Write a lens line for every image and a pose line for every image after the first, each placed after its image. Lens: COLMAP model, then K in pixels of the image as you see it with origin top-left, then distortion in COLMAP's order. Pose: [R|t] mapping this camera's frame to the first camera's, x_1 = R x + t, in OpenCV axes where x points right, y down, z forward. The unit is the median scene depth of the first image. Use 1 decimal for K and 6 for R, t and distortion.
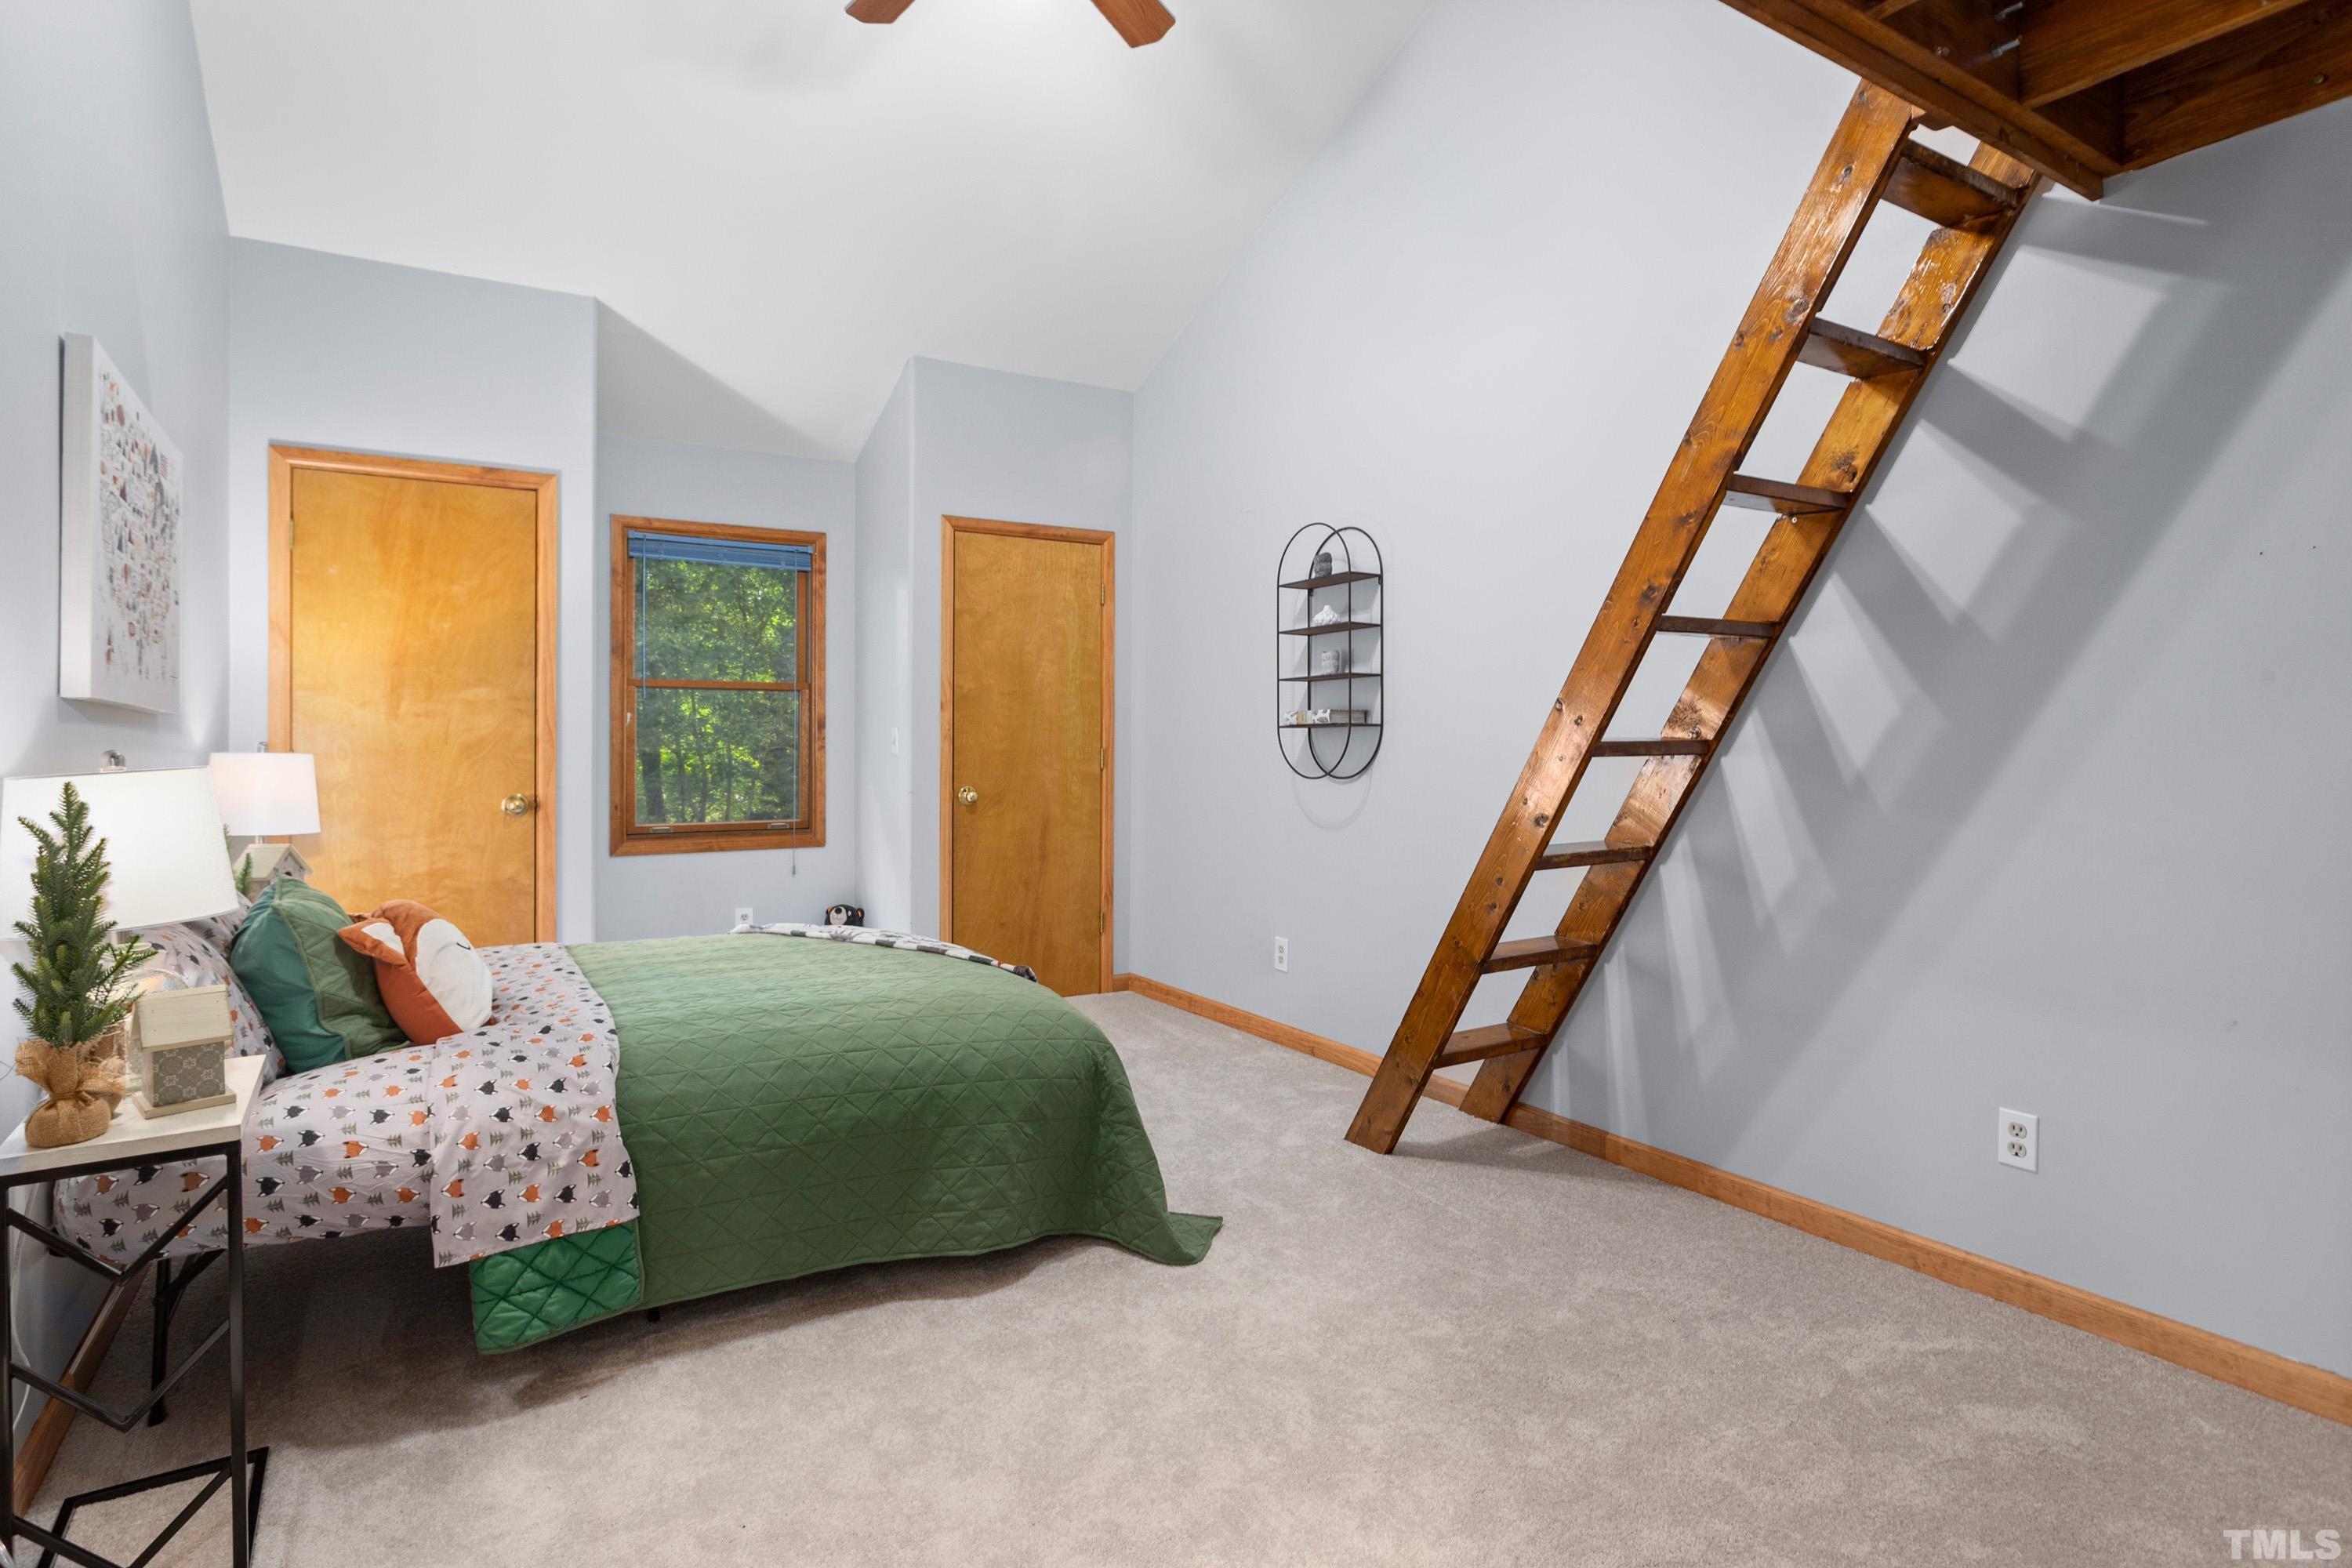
lens RADIAL K [[1181.7, 0, 1136.3], [0, 1181.7, 731.2], [0, 0, 1]] dist [-0.001556, 0.002071]
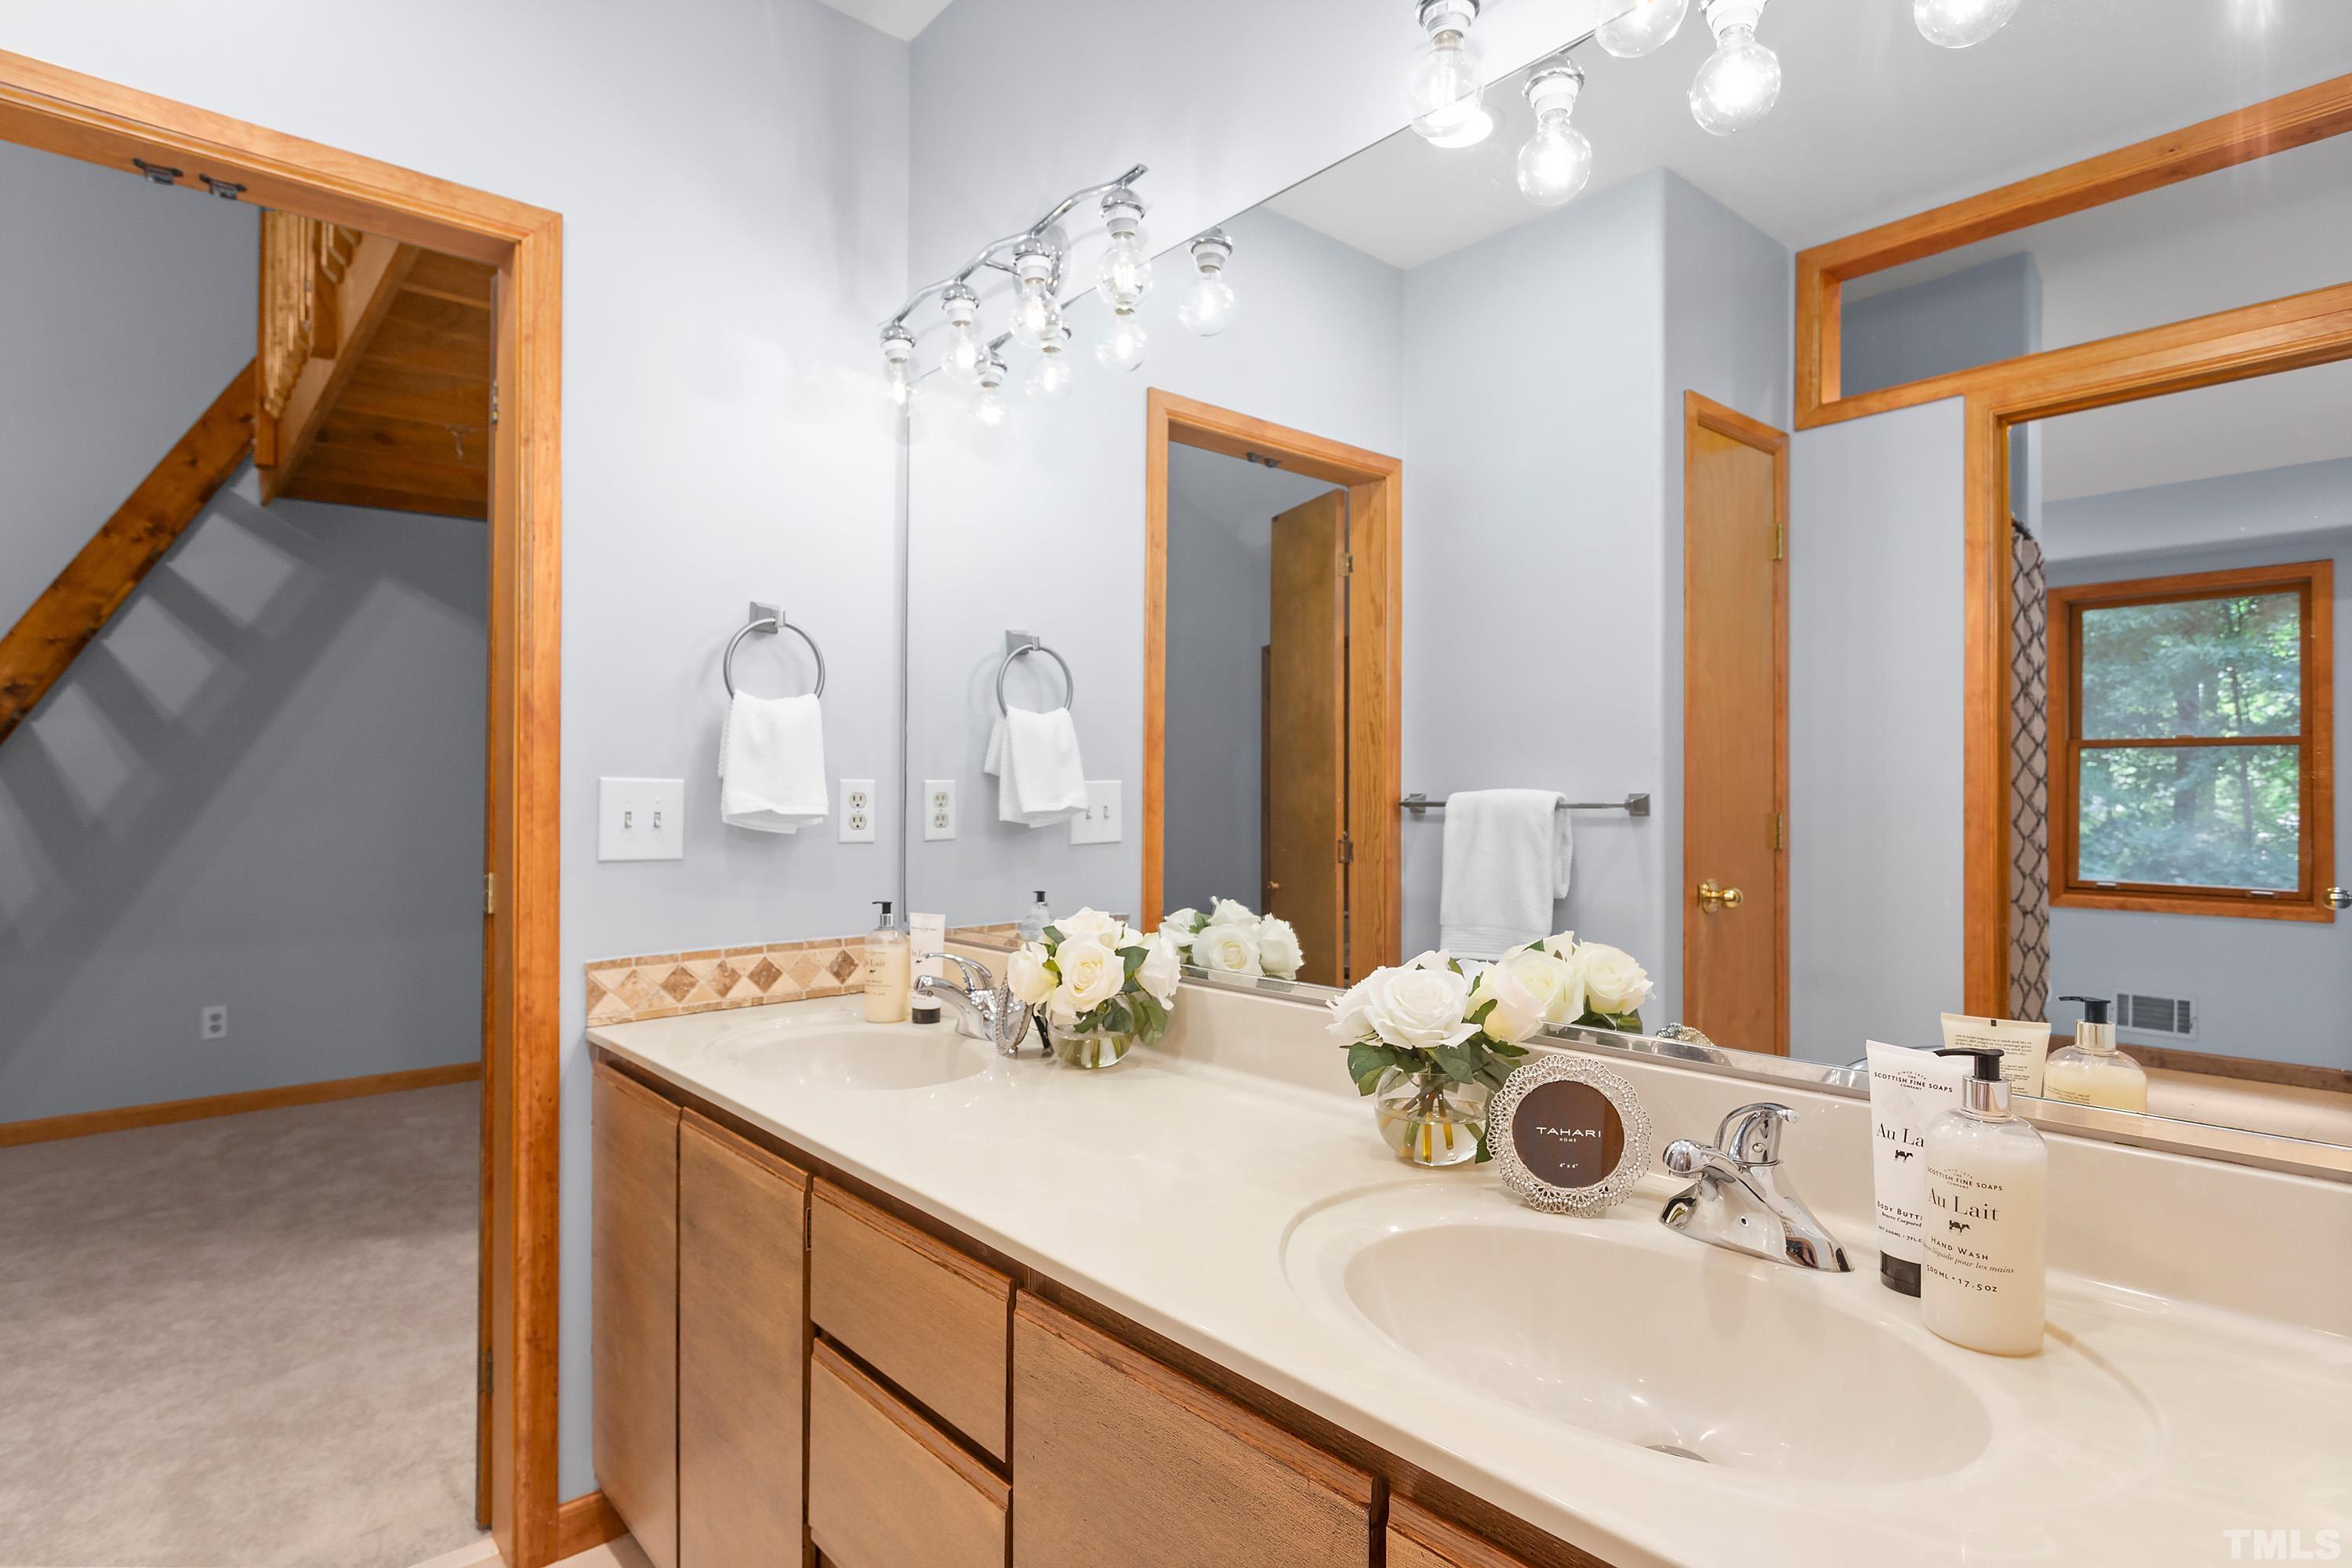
lens RADIAL K [[1181.7, 0, 1176.5], [0, 1181.7, 788.0], [0, 0, 1]] dist [-0.001556, 0.002071]
pose [[-0.190967, 0.001069, 0.981596, -2.014581], [-0.011757, 0.999925, -0.003376, -0.023192], [-0.981526, -0.012185, -0.190940, -0.099920]]
